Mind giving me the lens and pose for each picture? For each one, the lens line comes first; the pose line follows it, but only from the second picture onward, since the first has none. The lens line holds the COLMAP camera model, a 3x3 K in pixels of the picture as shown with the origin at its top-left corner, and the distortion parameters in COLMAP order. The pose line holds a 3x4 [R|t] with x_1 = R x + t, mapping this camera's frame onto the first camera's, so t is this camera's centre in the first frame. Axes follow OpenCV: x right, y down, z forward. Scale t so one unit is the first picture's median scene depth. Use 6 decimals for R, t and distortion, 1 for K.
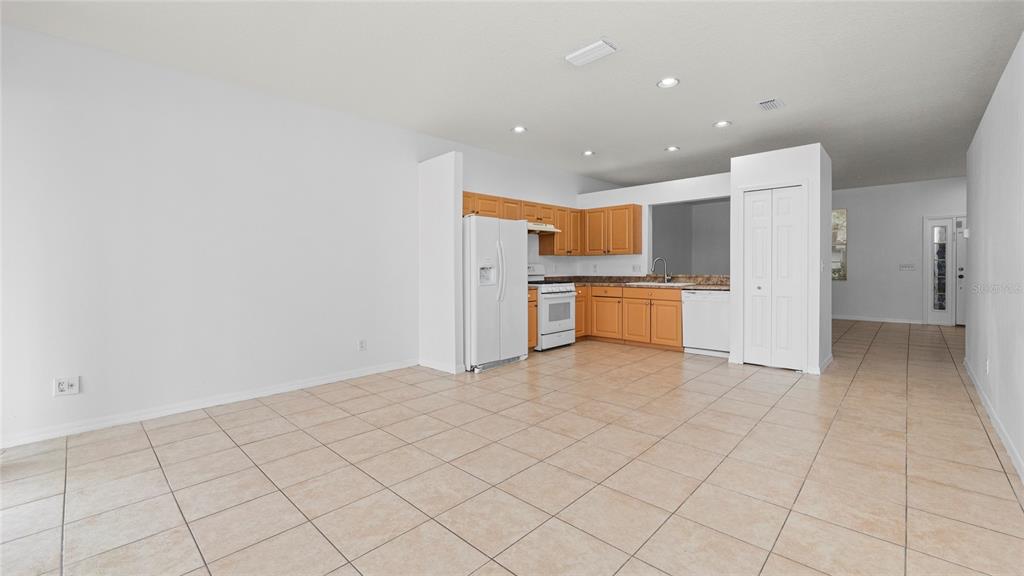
lens RADIAL K [[420.5, 0, 504.1], [0, 420.5, 274.3], [0, 0, 1]] dist [-0.017034, 0.000474]
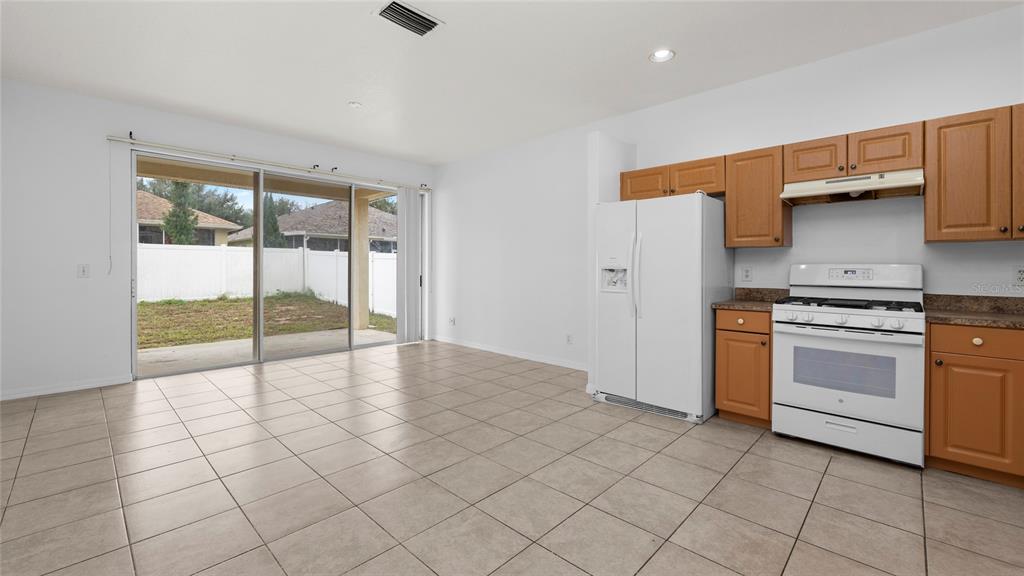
lens RADIAL K [[420.5, 0, 510.8], [0, 420.5, 267.9], [0, 0, 1]] dist [-0.017034, 0.000474]
pose [[0.007669, 0.009140, -0.999929, 0.633902], [-0.023058, 0.999694, 0.008961, -0.017376], [0.999705, 0.022988, 0.007877, 0.718951]]
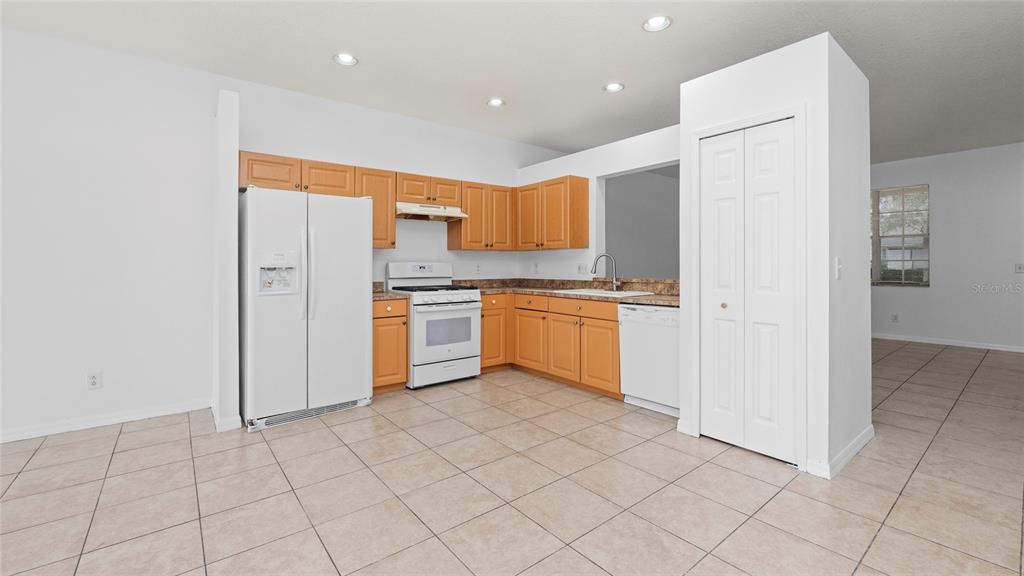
lens RADIAL K [[420.5, 0, 510.2], [0, 420.5, 269.9], [0, 0, 1]] dist [-0.017034, 0.000474]
pose [[0.992514, 0.005761, -0.121998, 0.351815], [-0.006619, 0.999956, -0.006634, -0.008931], [0.121955, 0.007392, 0.992508, 0.362263]]
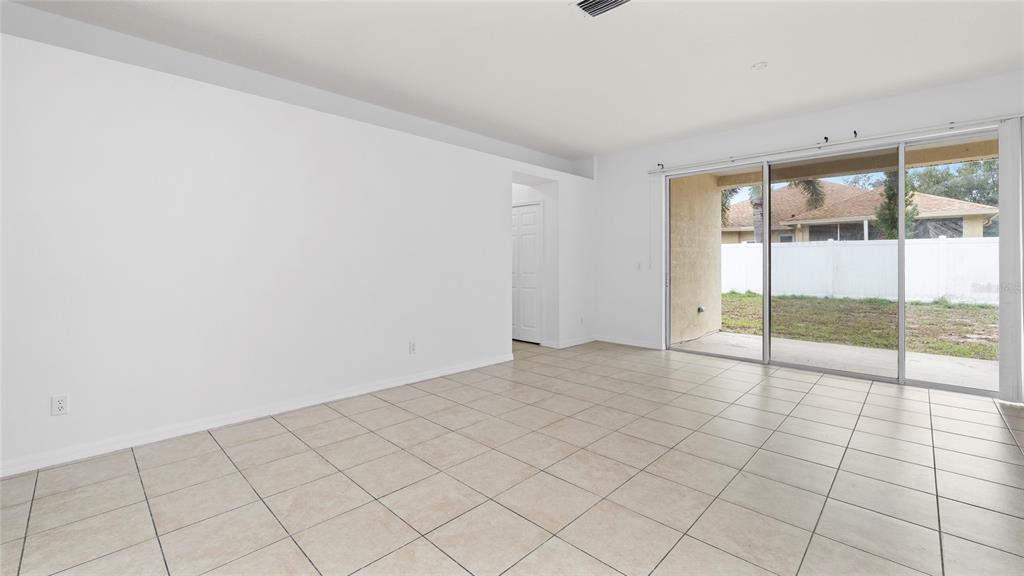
lens RADIAL K [[420.5, 0, 503.7], [0, 420.5, 268.2], [0, 0, 1]] dist [-0.017034, 0.000474]
pose [[-0.999908, 0.007136, 0.011549, 0.233508], [0.007510, 0.999435, 0.032755, -0.022555], [-0.011309, 0.032839, -0.999397, 1.073016]]
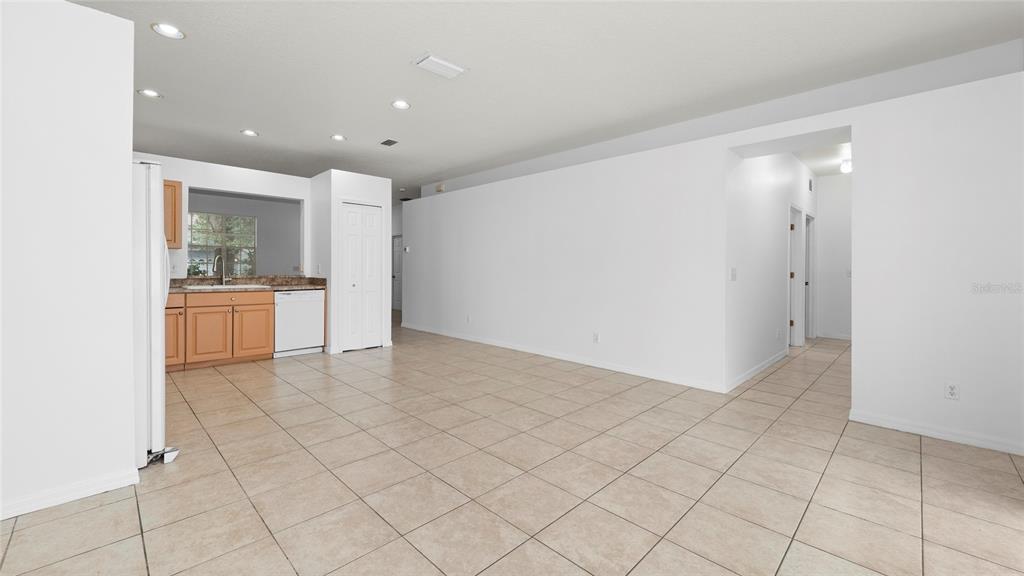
lens RADIAL K [[420.5, 0, 506.8], [0, 420.5, 272.4], [0, 0, 1]] dist [-0.017034, 0.000474]
pose [[0.019917, -0.006430, 0.999781, -0.512999], [0.013576, 0.999889, 0.006160, -0.004054], [-0.999709, 0.013450, 0.020002, 0.483567]]
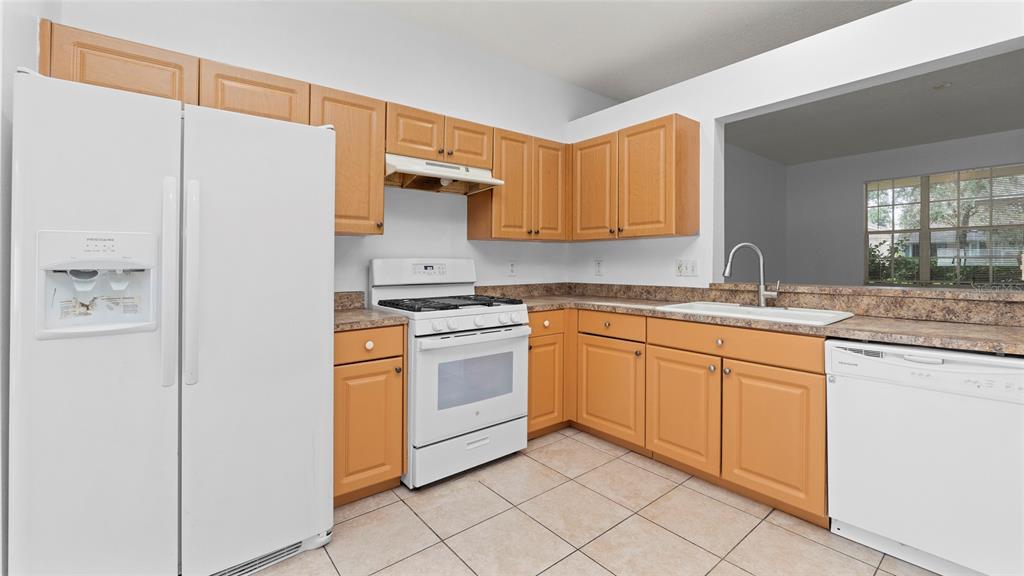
lens RADIAL K [[420.5, 0, 507.8], [0, 420.5, 259.5], [0, 0, 1]] dist [-0.017034, 0.000474]
pose [[0.991871, 0.001760, -0.127233, 0.233968], [-0.005041, 0.999663, -0.025472, -0.014693], [0.127145, 0.025906, 0.991546, 0.681082]]
